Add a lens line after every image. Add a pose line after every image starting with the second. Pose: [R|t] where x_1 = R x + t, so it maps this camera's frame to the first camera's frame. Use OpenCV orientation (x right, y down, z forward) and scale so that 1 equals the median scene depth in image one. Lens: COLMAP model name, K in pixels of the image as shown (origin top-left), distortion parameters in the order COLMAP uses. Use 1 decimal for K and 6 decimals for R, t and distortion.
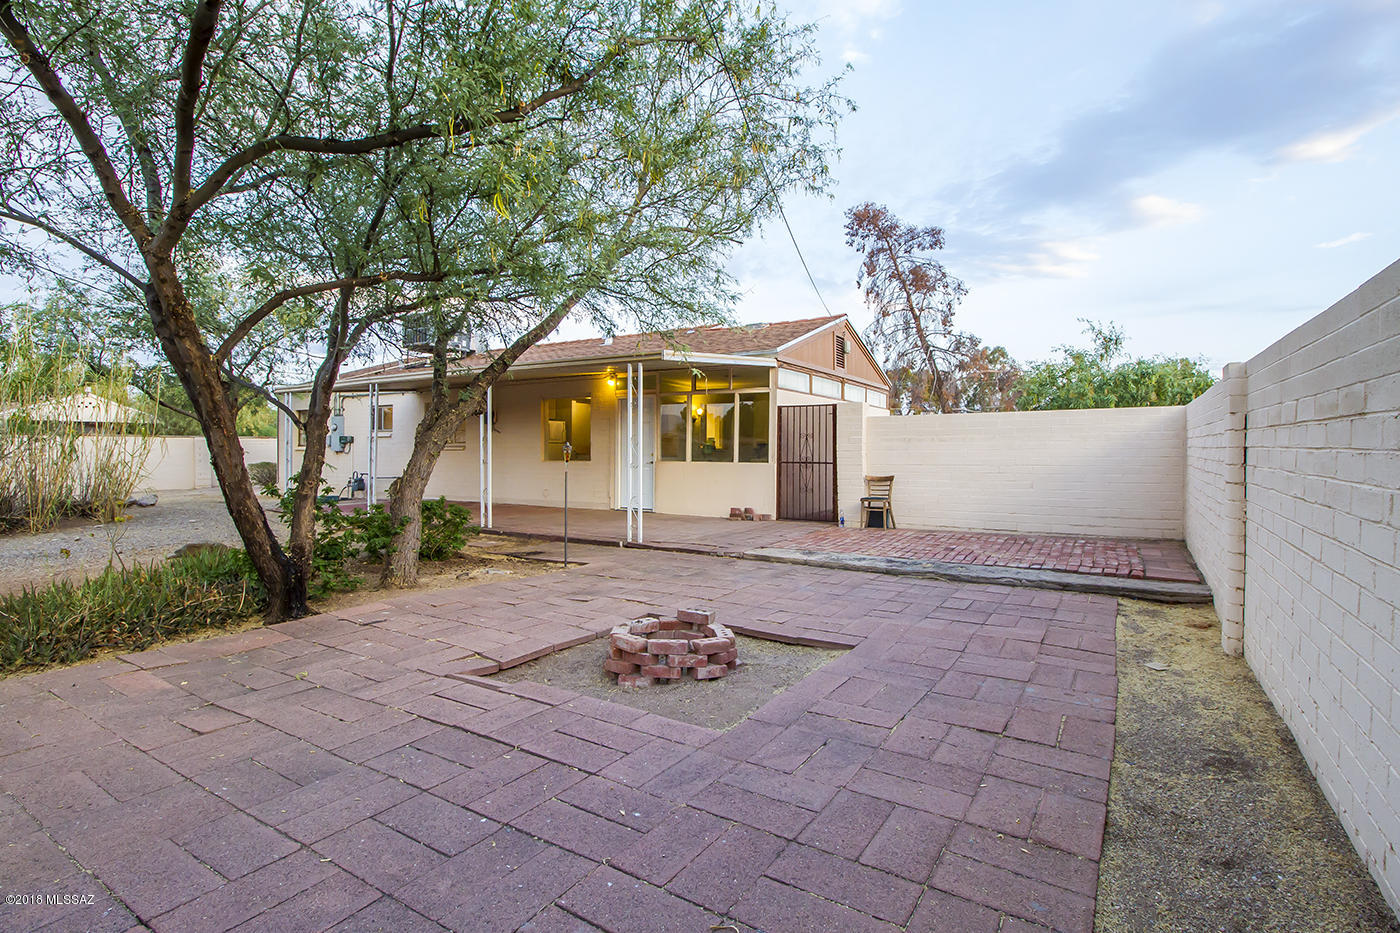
lens RADIAL K [[665.3, 0, 696.8], [0, 665.3, 446.5], [0, 0, 1]] dist [0.017628, -0.015936]
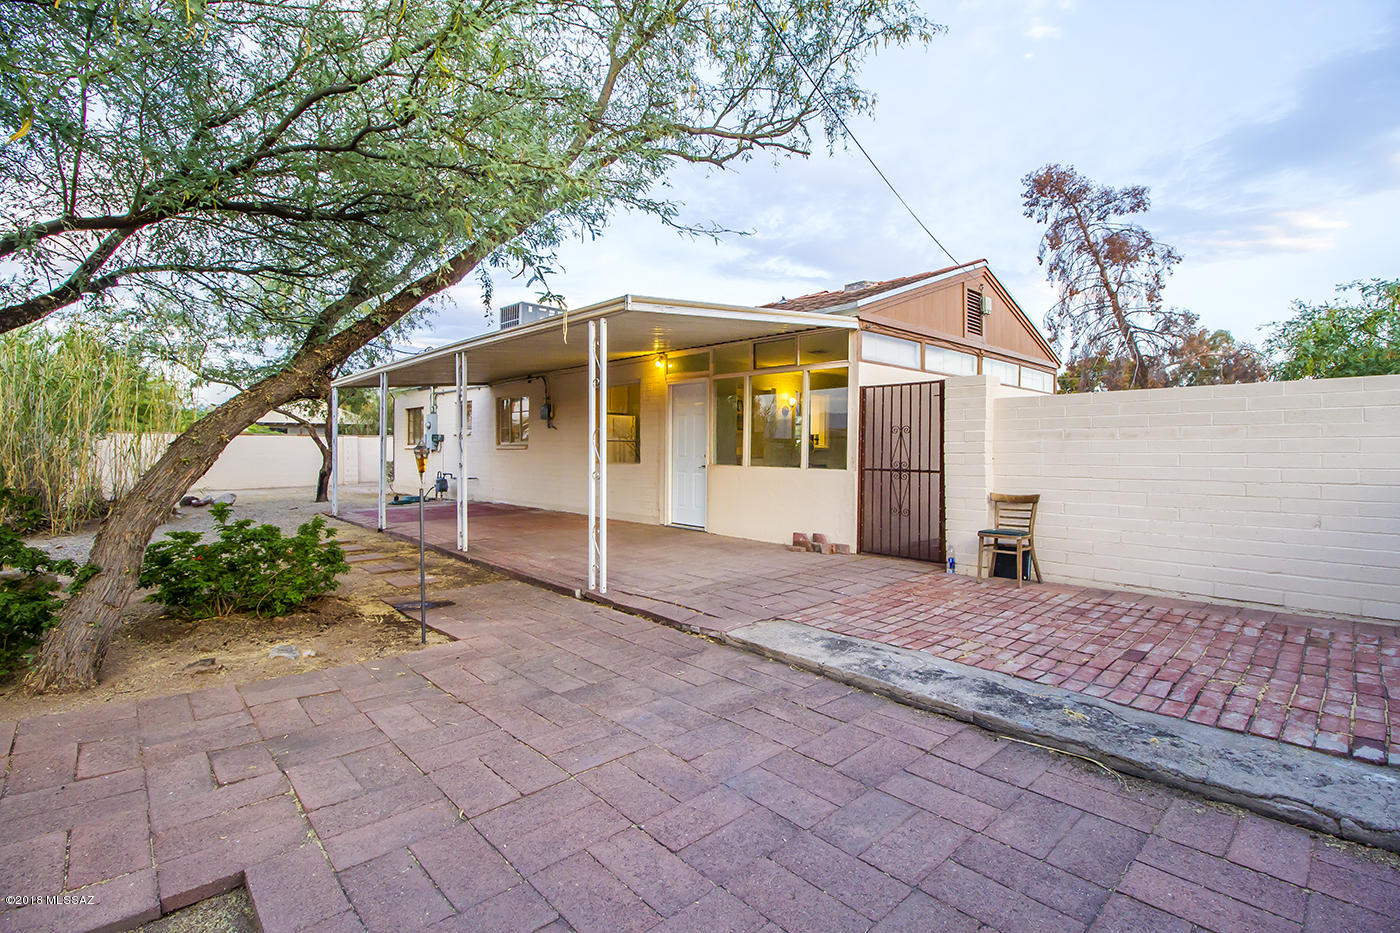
lens RADIAL K [[665.3, 0, 696.8], [0, 665.3, 446.5], [0, 0, 1]] dist [0.017628, -0.015936]
pose [[0.971127, 0.001009, -0.238562, 0.100377], [-0.000188, 0.999994, 0.003461, -0.001380], [0.238564, -0.003316, 0.971121, 0.244818]]
